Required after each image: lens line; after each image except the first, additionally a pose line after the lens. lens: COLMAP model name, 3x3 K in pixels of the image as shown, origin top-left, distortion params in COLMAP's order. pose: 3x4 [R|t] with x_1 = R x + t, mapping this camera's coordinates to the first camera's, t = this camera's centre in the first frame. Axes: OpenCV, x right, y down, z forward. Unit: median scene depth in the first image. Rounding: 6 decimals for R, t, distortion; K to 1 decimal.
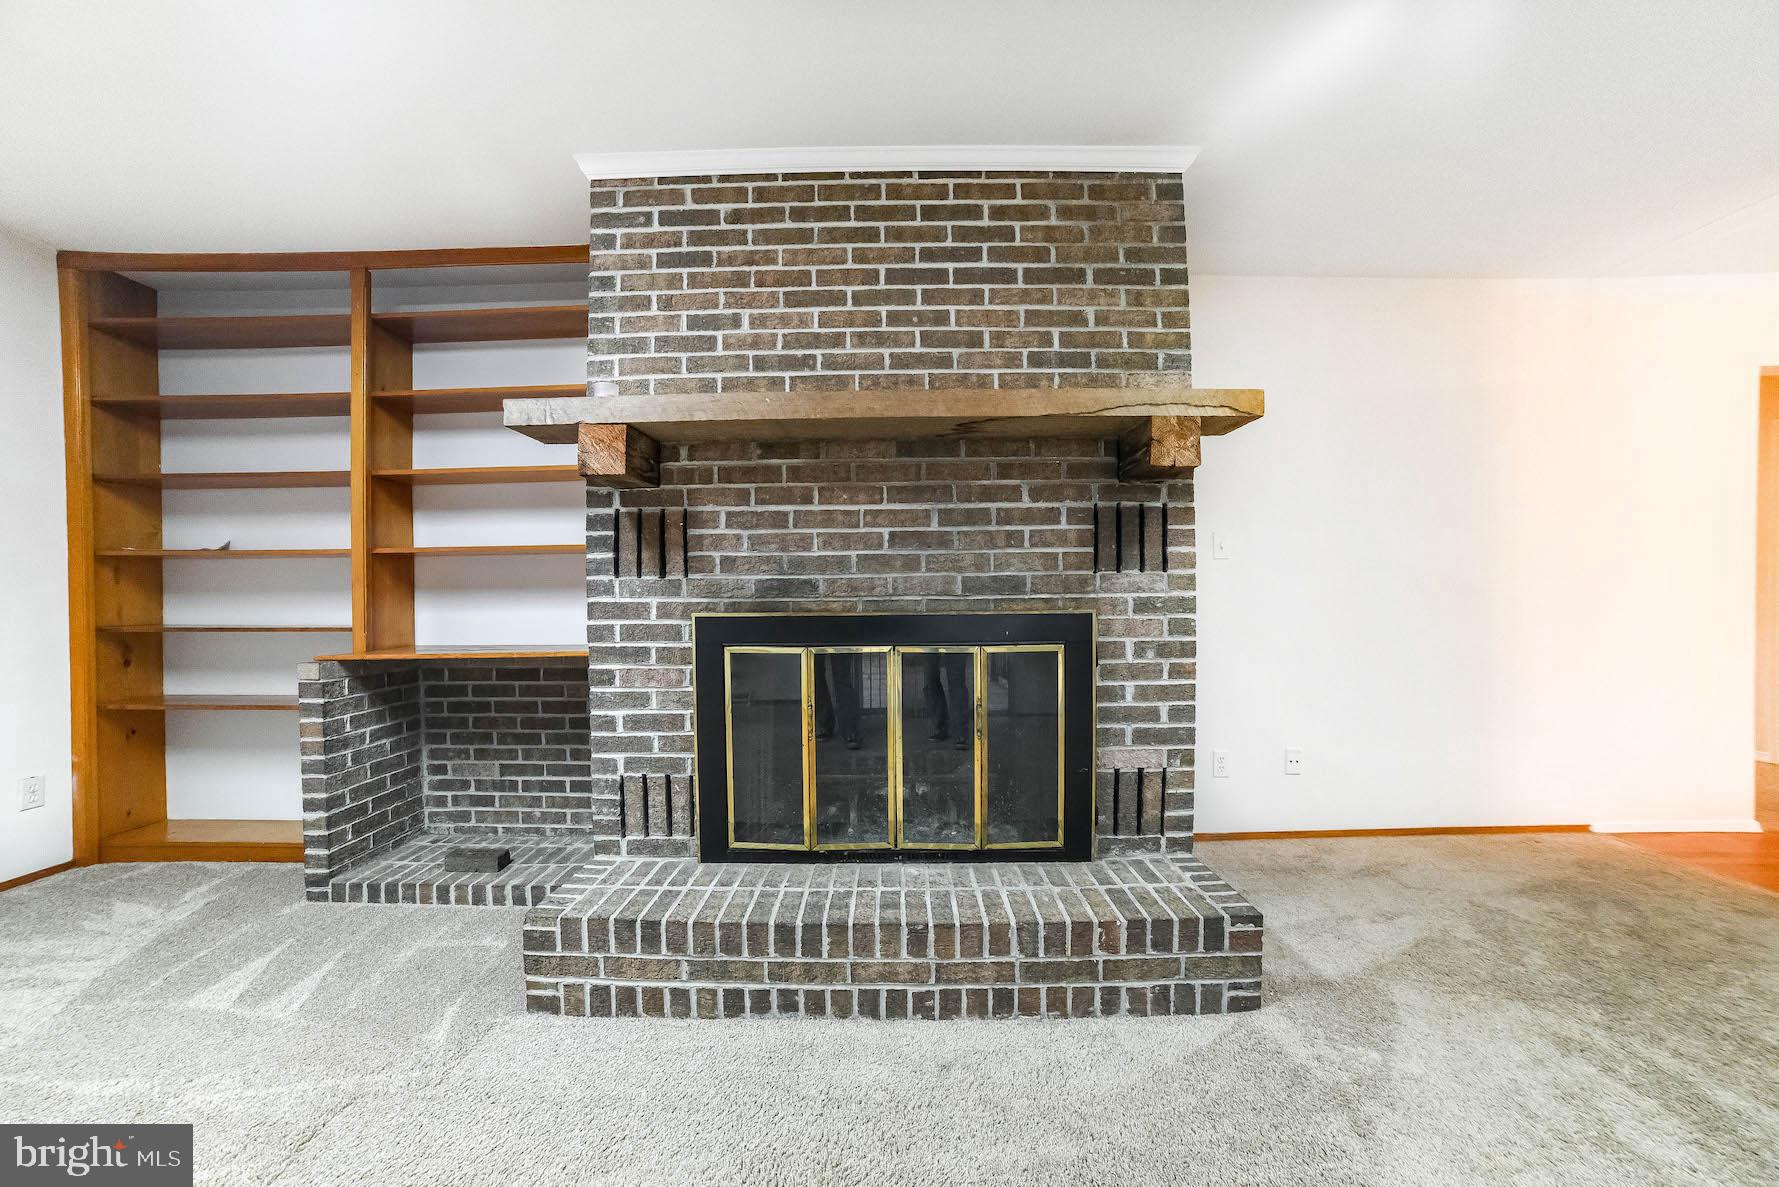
lens RADIAL K [[717.0, 0, 884.8], [0, 717.0, 604.7], [0, 0, 1]] dist [-0.092287, 0.037573]
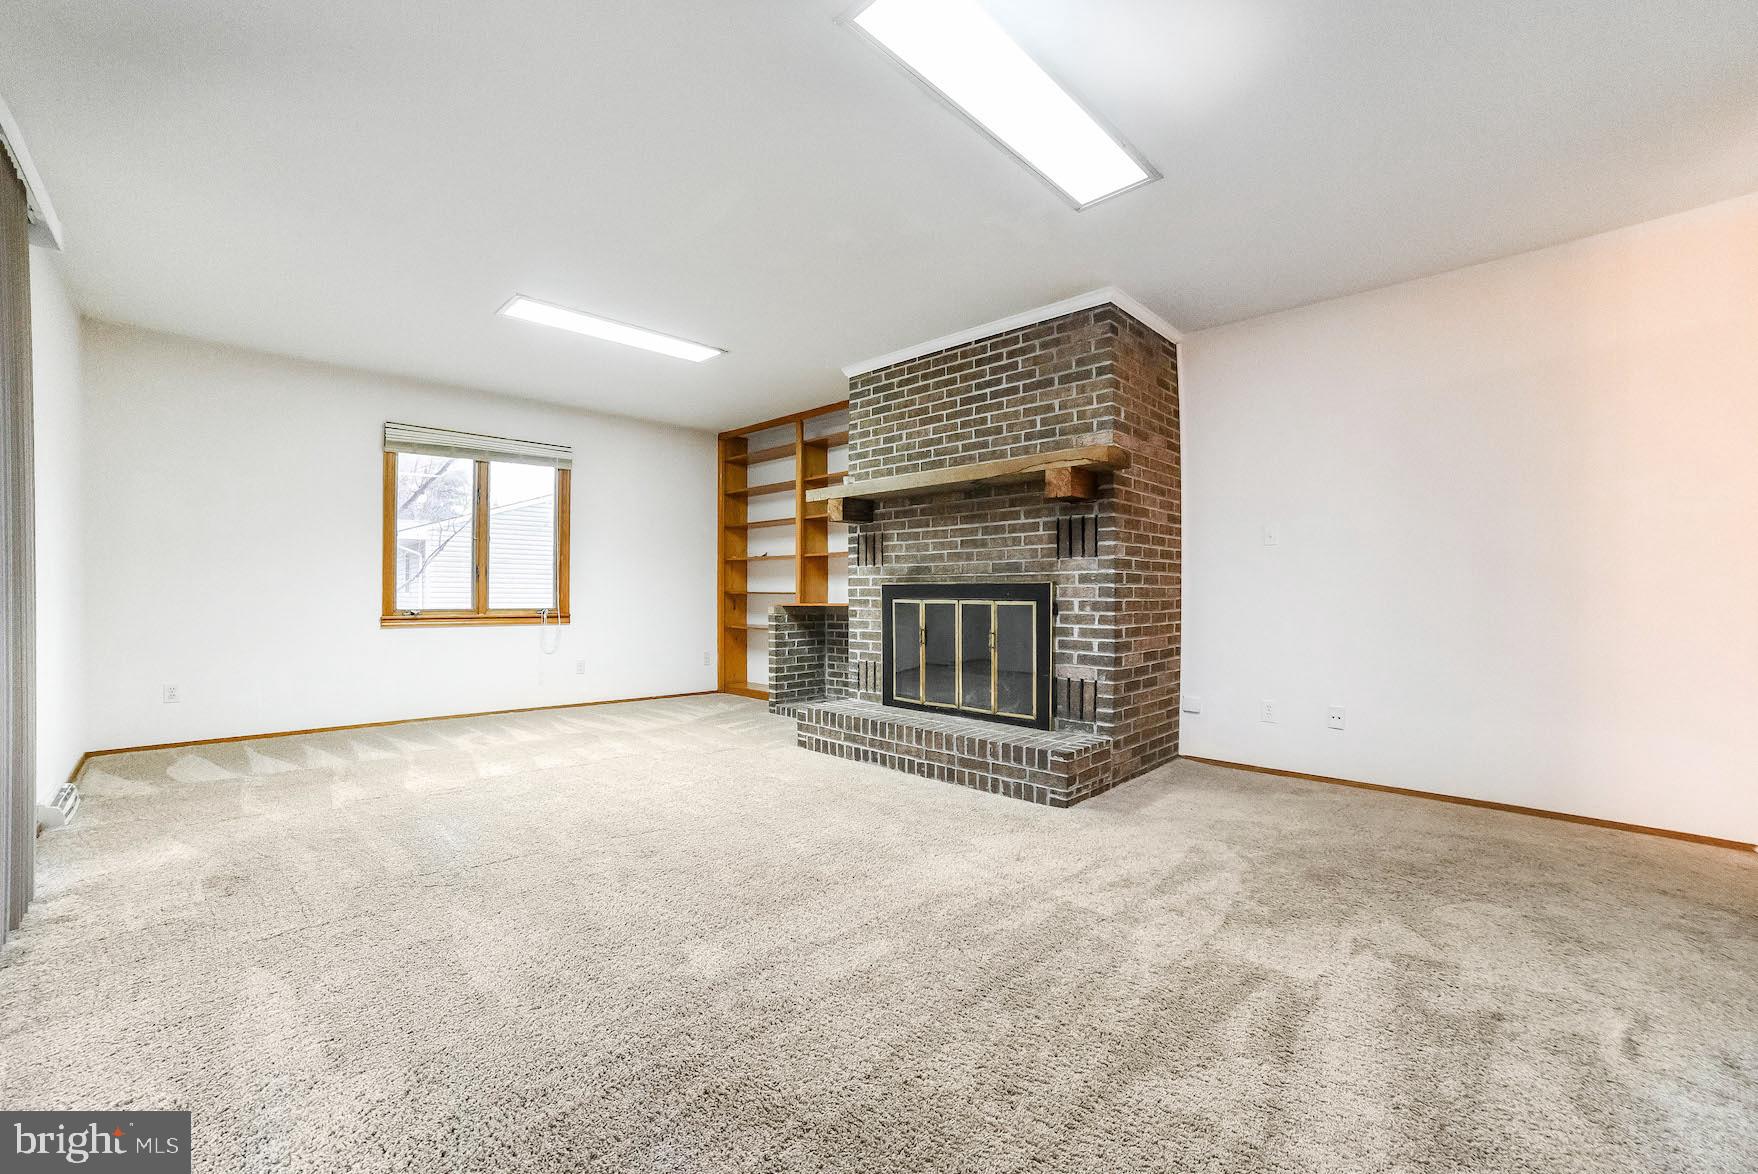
lens RADIAL K [[708.5, 0, 874.3], [0, 708.5, 598.1], [0, 0, 1]] dist [-0.092287, 0.037573]
pose [[0.719785, 0.015352, -0.694027, 1.136600], [-0.015004, 0.999866, 0.006556, 0.042284], [0.694034, 0.005694, 0.719919, -0.492840]]
